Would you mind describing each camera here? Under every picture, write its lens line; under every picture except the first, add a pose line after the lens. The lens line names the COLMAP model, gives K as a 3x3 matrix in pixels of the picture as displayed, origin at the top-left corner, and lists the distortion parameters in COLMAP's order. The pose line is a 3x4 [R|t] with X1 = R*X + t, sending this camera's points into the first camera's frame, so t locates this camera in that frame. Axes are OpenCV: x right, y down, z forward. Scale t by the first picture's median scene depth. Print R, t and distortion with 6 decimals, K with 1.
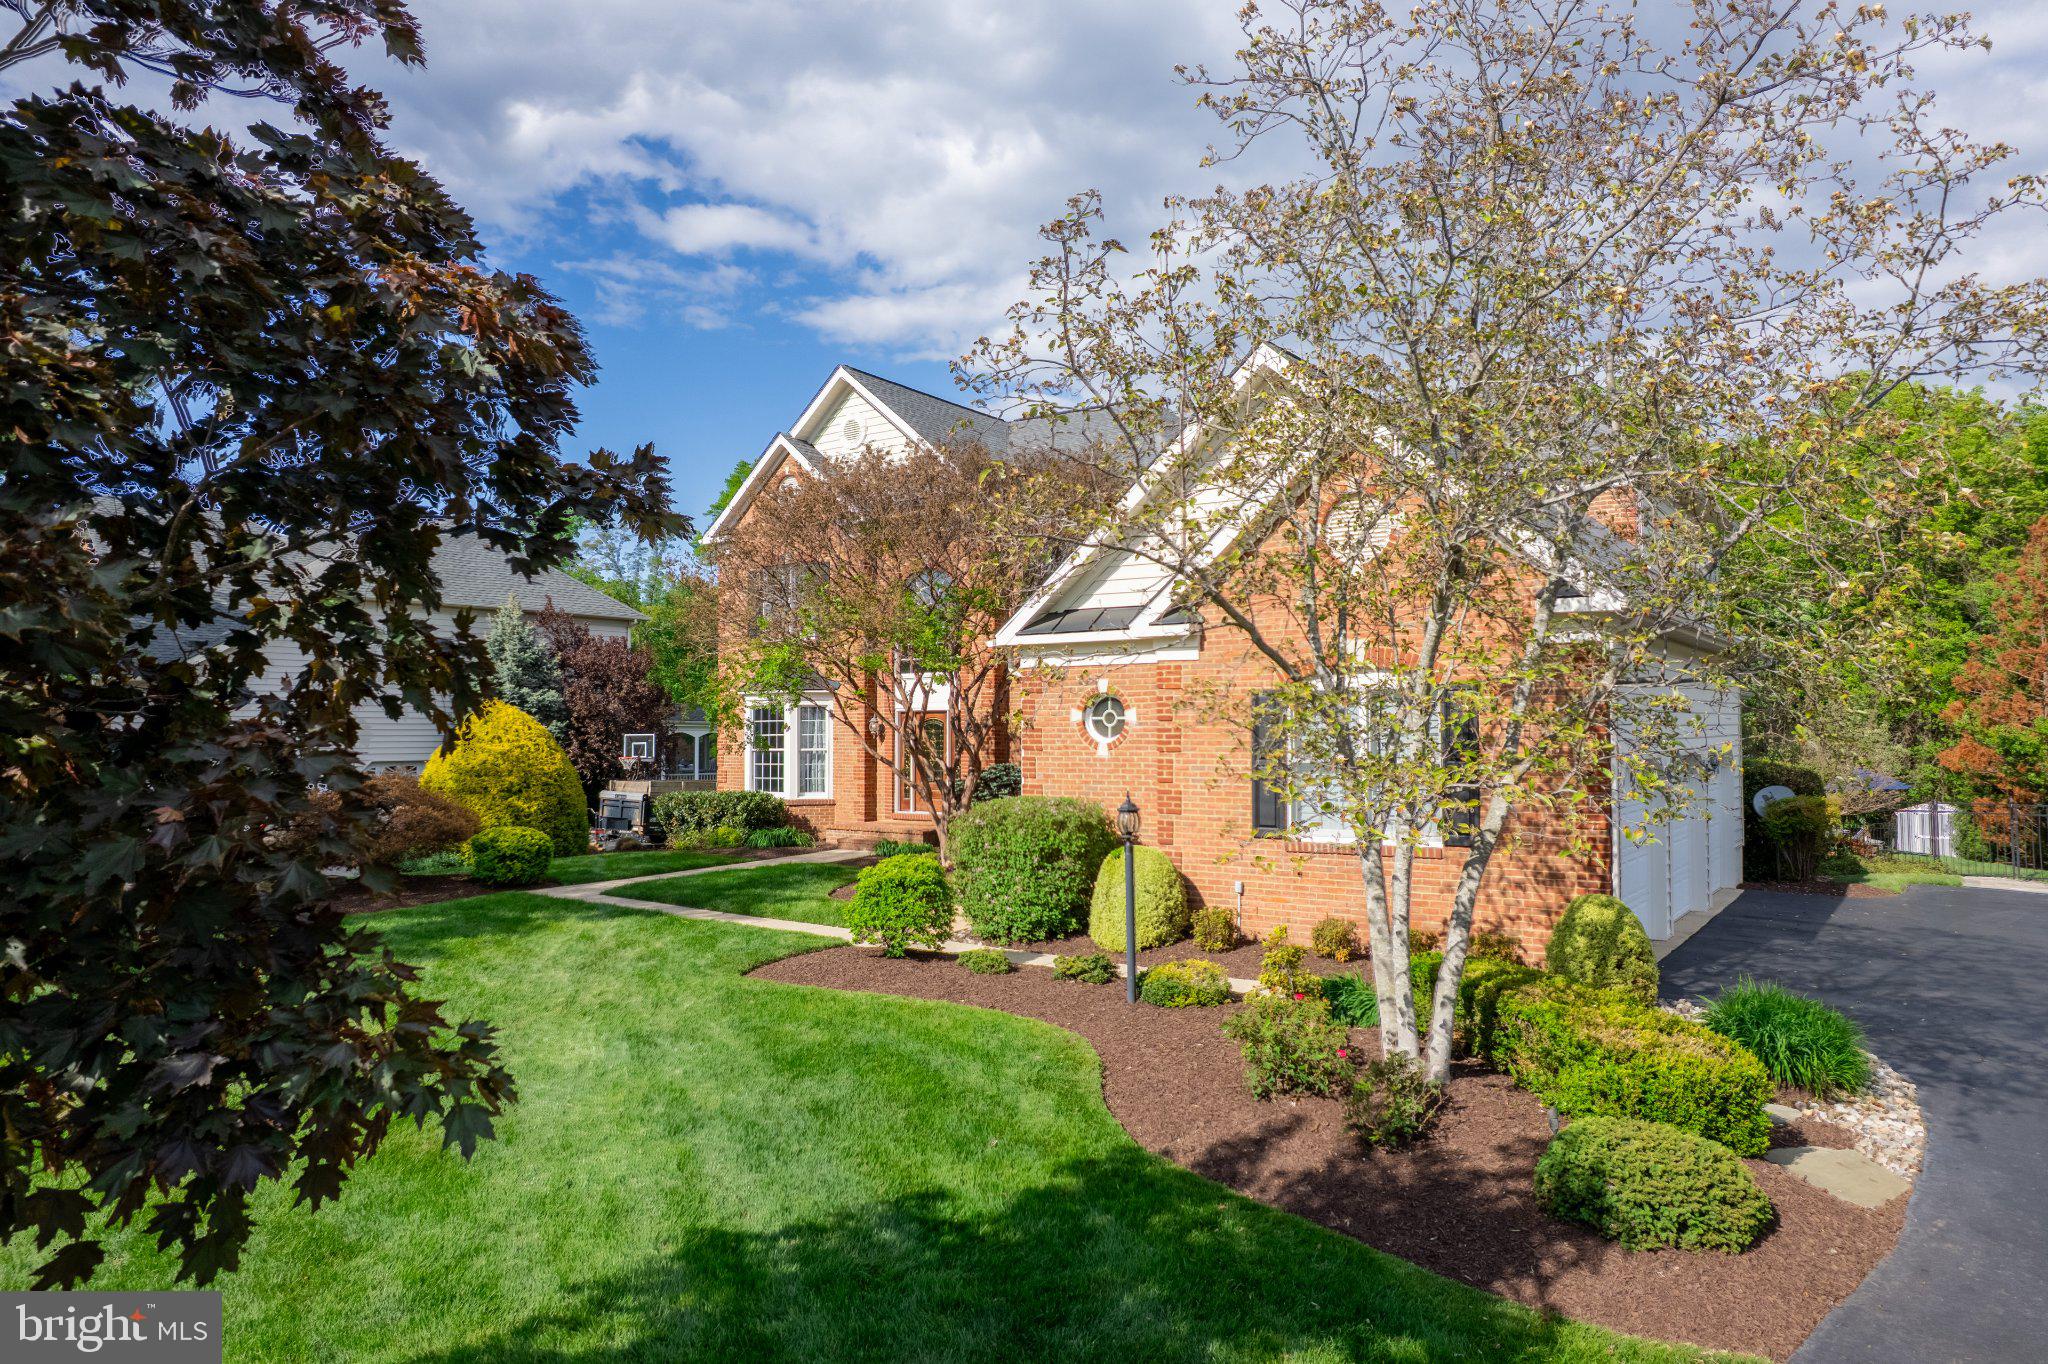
lens RADIAL K [[1321.6, 0, 1031.9], [0, 1321.6, 664.7], [0, 0, 1]] dist [-0.042692, 0.005626]
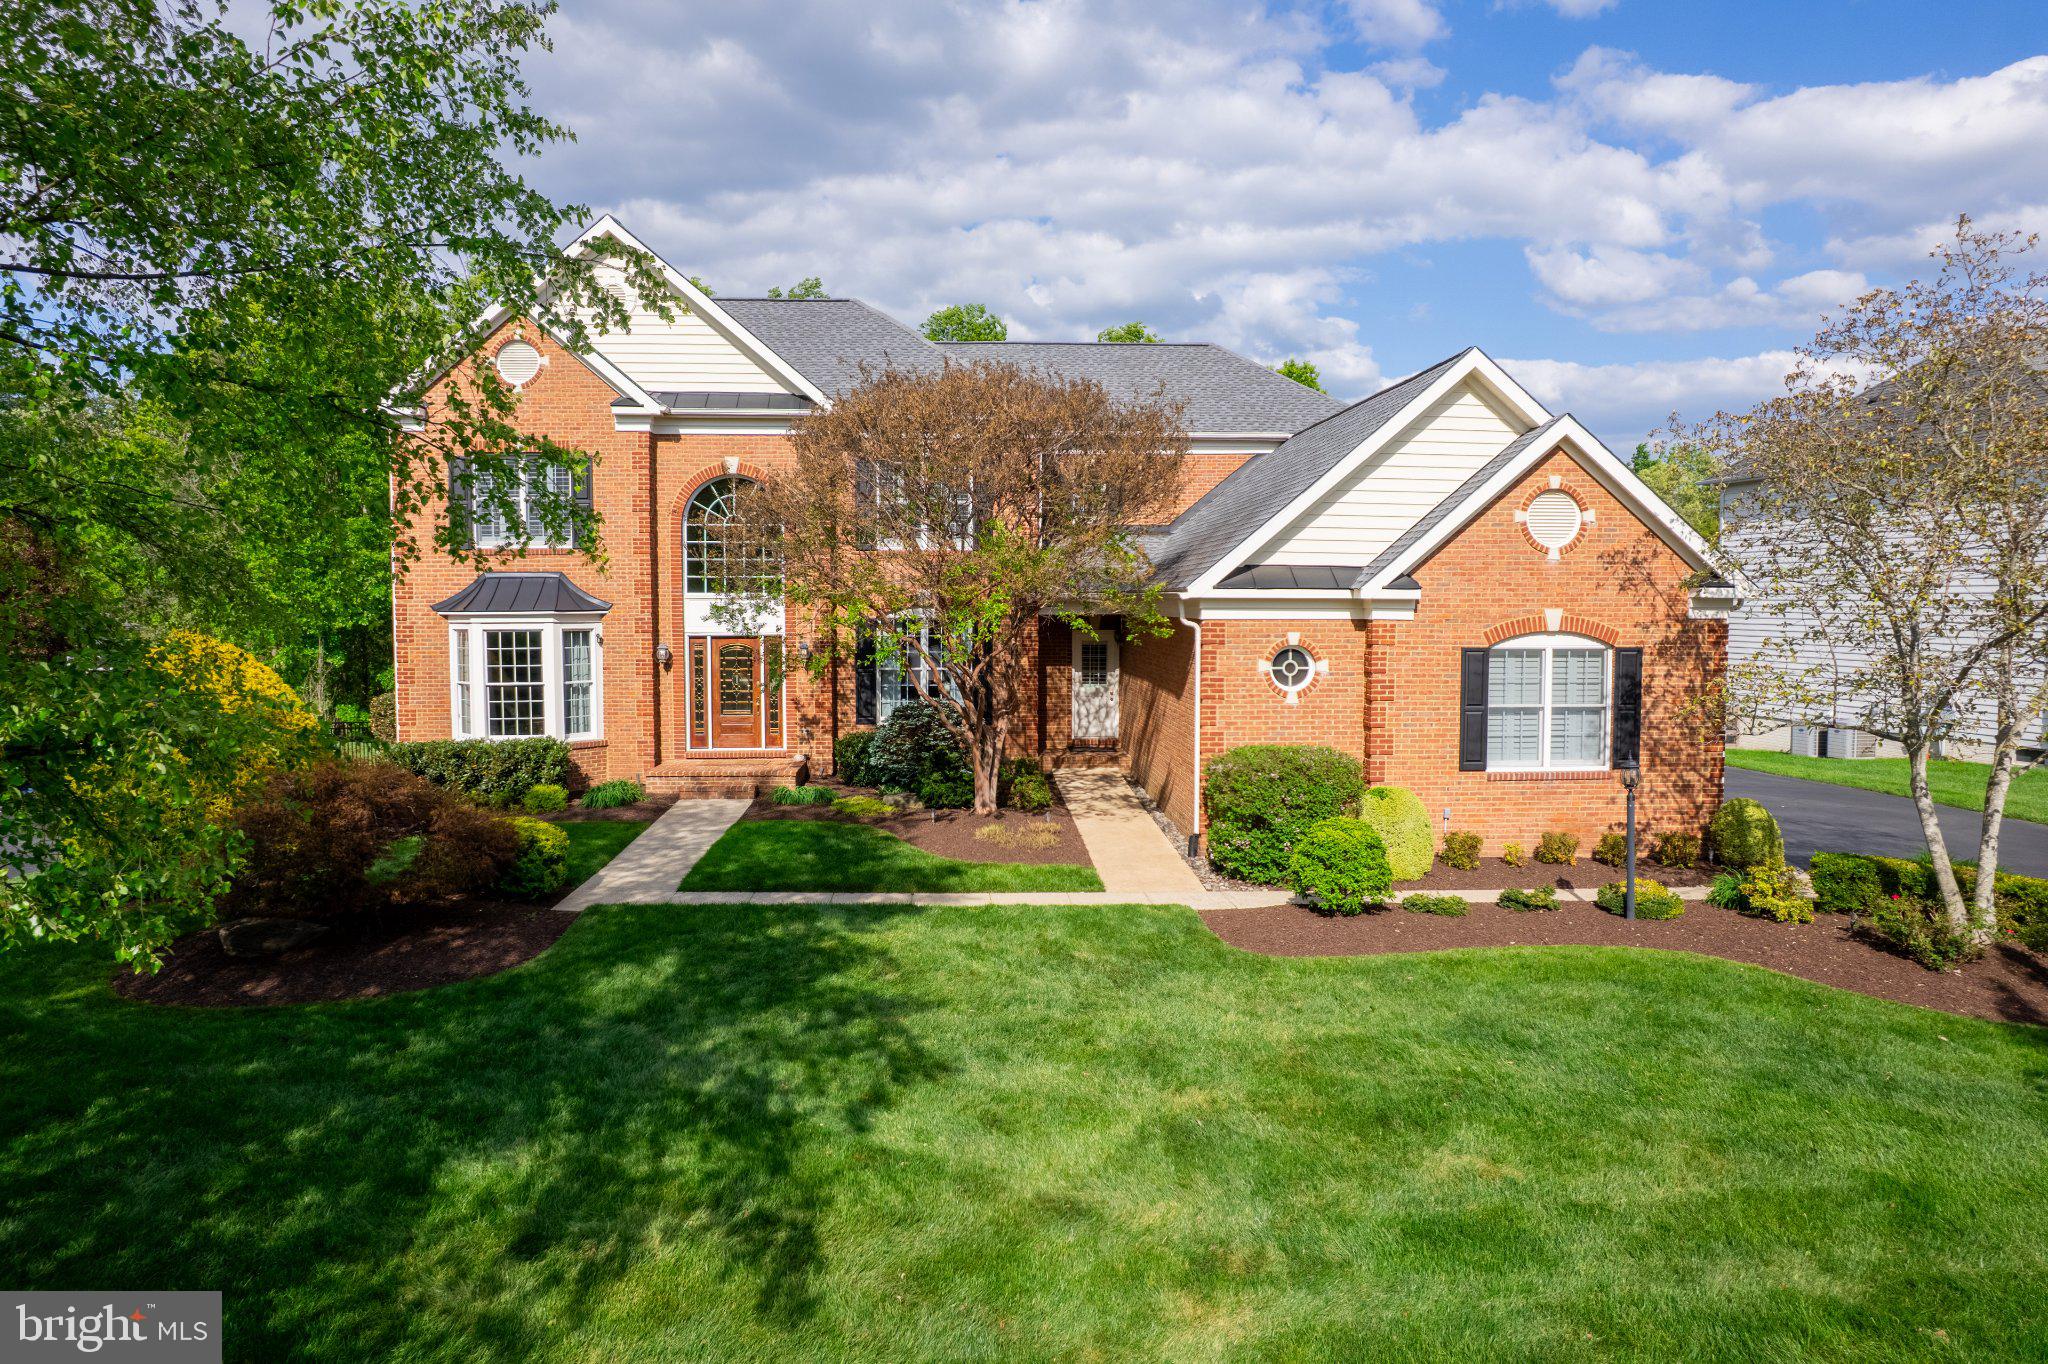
lens RADIAL K [[1304.4, 0, 1034.5], [0, 1304.4, 677.9], [0, 0, 1]] dist [-0.047227, 0.000385]
pose [[0.770149, -0.032352, 0.637043, -0.476208], [-0.036860, 0.994787, 0.095082, -0.027495], [-0.636798, -0.096709, 0.764941, 0.195032]]
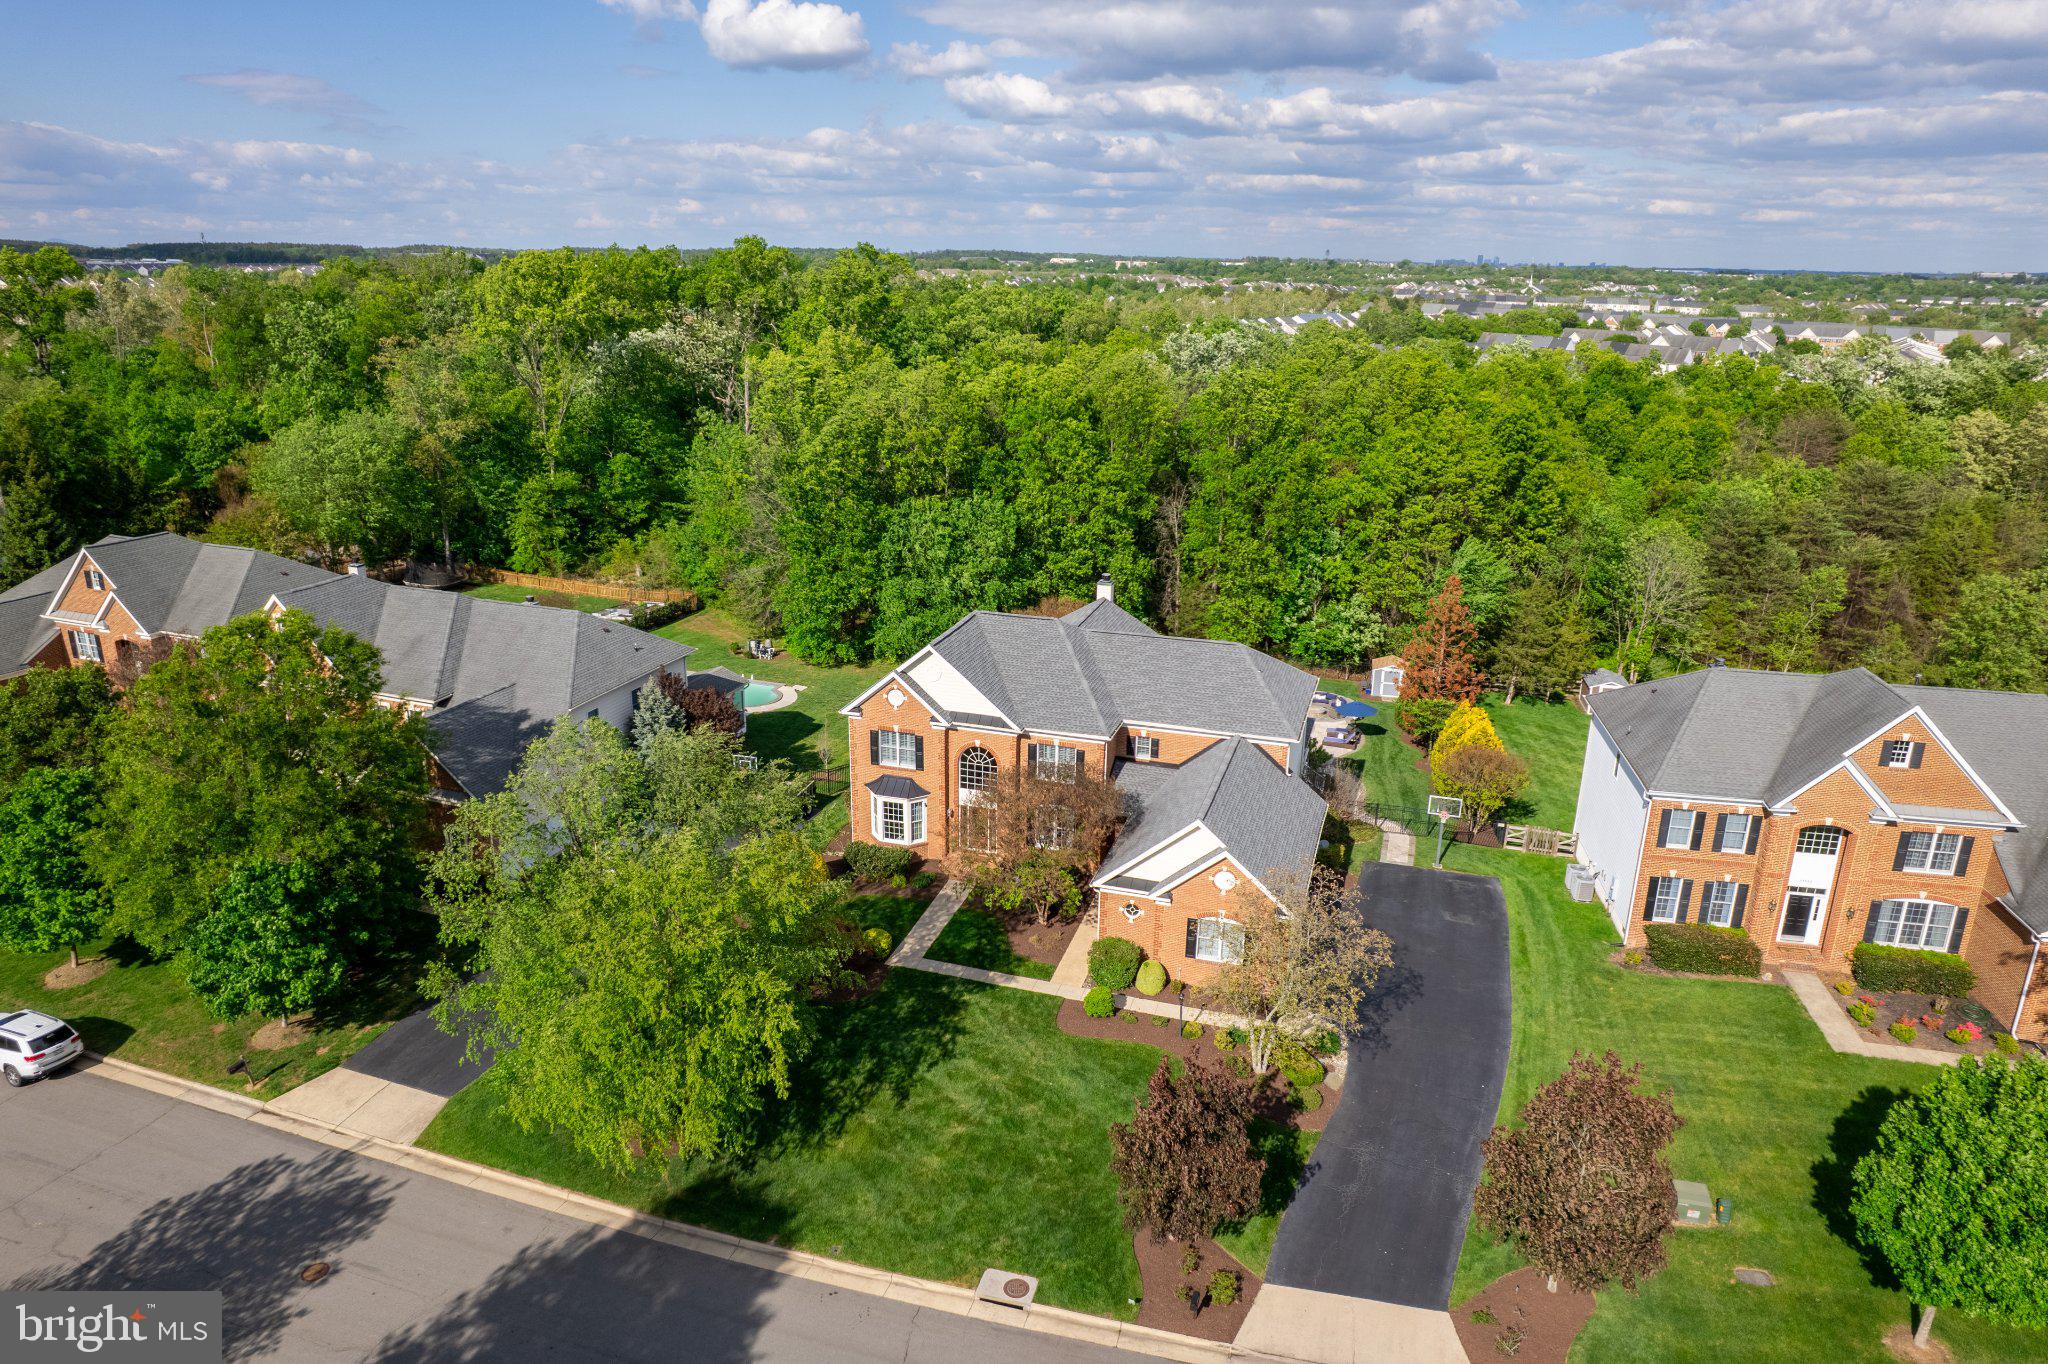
lens RADIAL K [[1321.6, 0, 1031.9], [0, 1321.6, 664.7], [0, 0, 1]] dist [-0.042692, 0.005626]
pose [[0.945777, -0.079124, 0.315033, -0.651978], [-0.038508, 0.935724, 0.350624, -0.937832], [-0.322527, -0.343743, 0.881939, -0.853909]]
